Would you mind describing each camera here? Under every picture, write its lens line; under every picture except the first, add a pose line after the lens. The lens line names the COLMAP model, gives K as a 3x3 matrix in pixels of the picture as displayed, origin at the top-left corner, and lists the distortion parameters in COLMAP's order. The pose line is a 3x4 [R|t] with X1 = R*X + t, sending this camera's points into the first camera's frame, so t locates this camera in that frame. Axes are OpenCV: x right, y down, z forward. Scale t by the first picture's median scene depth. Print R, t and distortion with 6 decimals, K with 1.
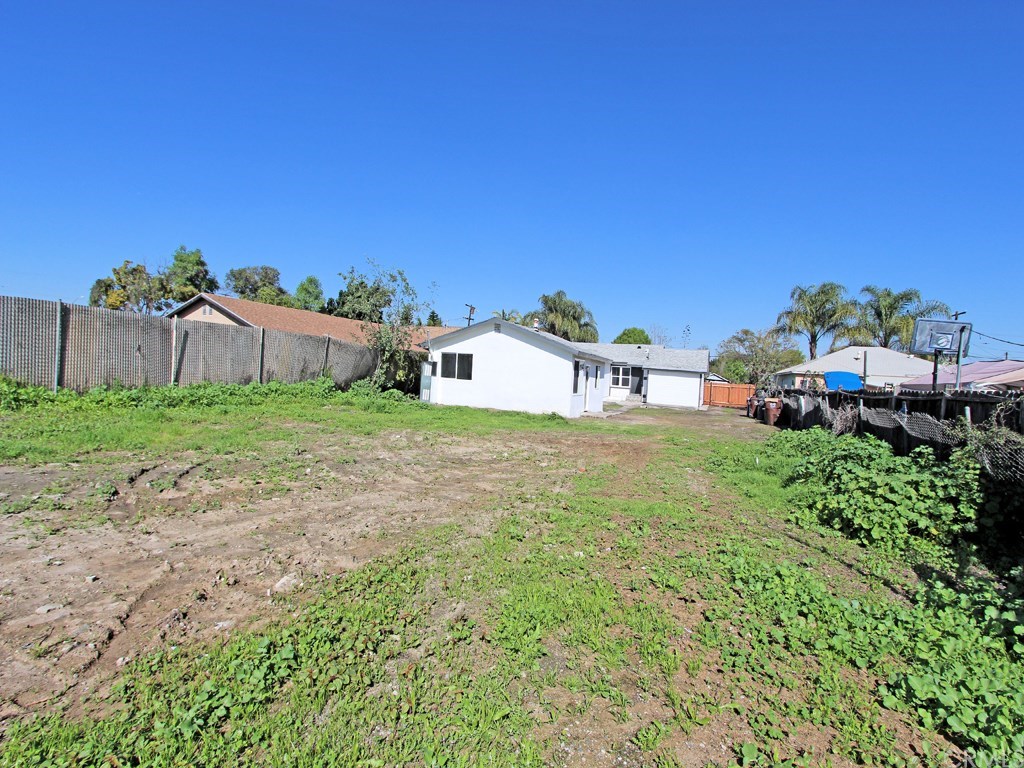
lens RADIAL K [[485.1, 0, 512.5], [0, 485.1, 385.2], [0, 0, 1]] dist [-0.012038, 0.001798]
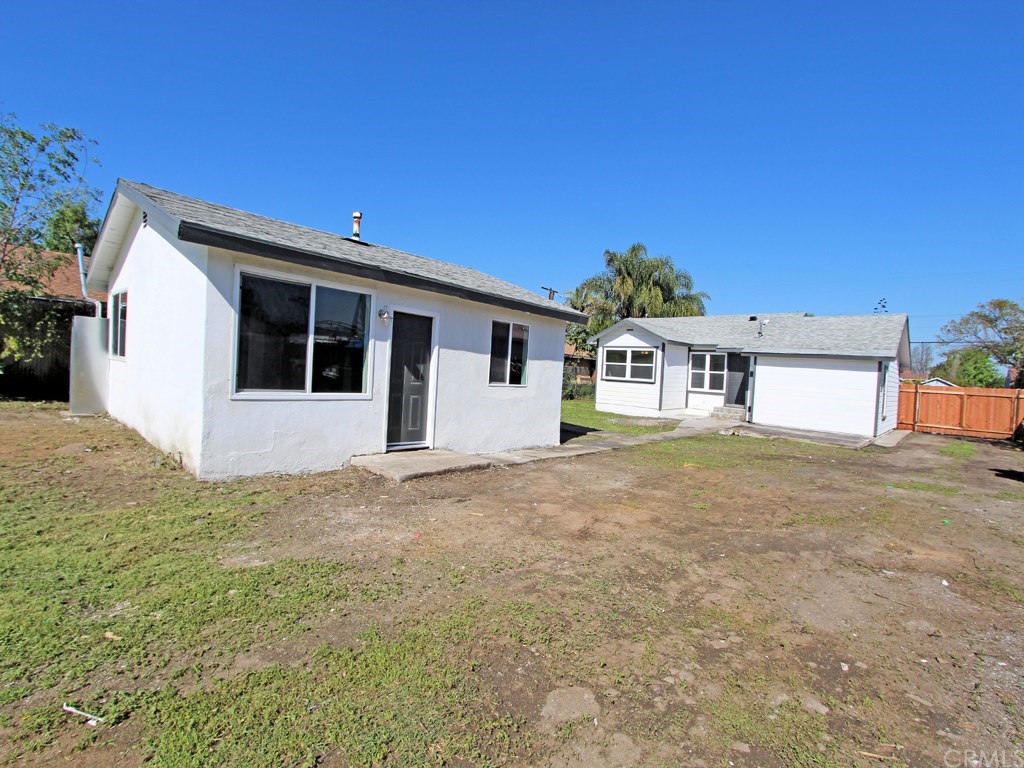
lens RADIAL K [[485.1, 0, 512.8], [0, 485.1, 382.6], [0, 0, 1]] dist [-0.012038, 0.001798]
pose [[0.943291, 0.001090, -0.331964, 0.198649], [-0.010457, 0.999596, -0.026433, 0.010172], [0.331801, 0.028405, 0.942922, 0.431758]]
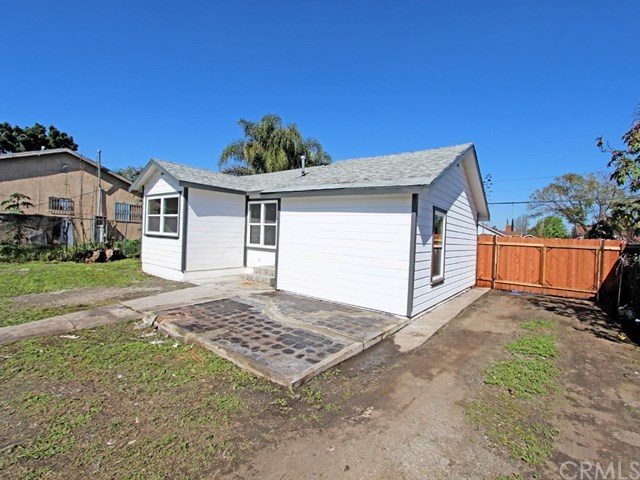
lens RADIAL K [[303.2, 0, 320.6], [0, 303.2, 240.8], [0, 0, 1]] dist [-0.012038, 0.001798]
pose [[0.973552, -0.013094, -0.228089, 0.338717], [0.006011, 0.999479, -0.031722, 0.006732], [0.228385, 0.029512, 0.973123, 0.741823]]
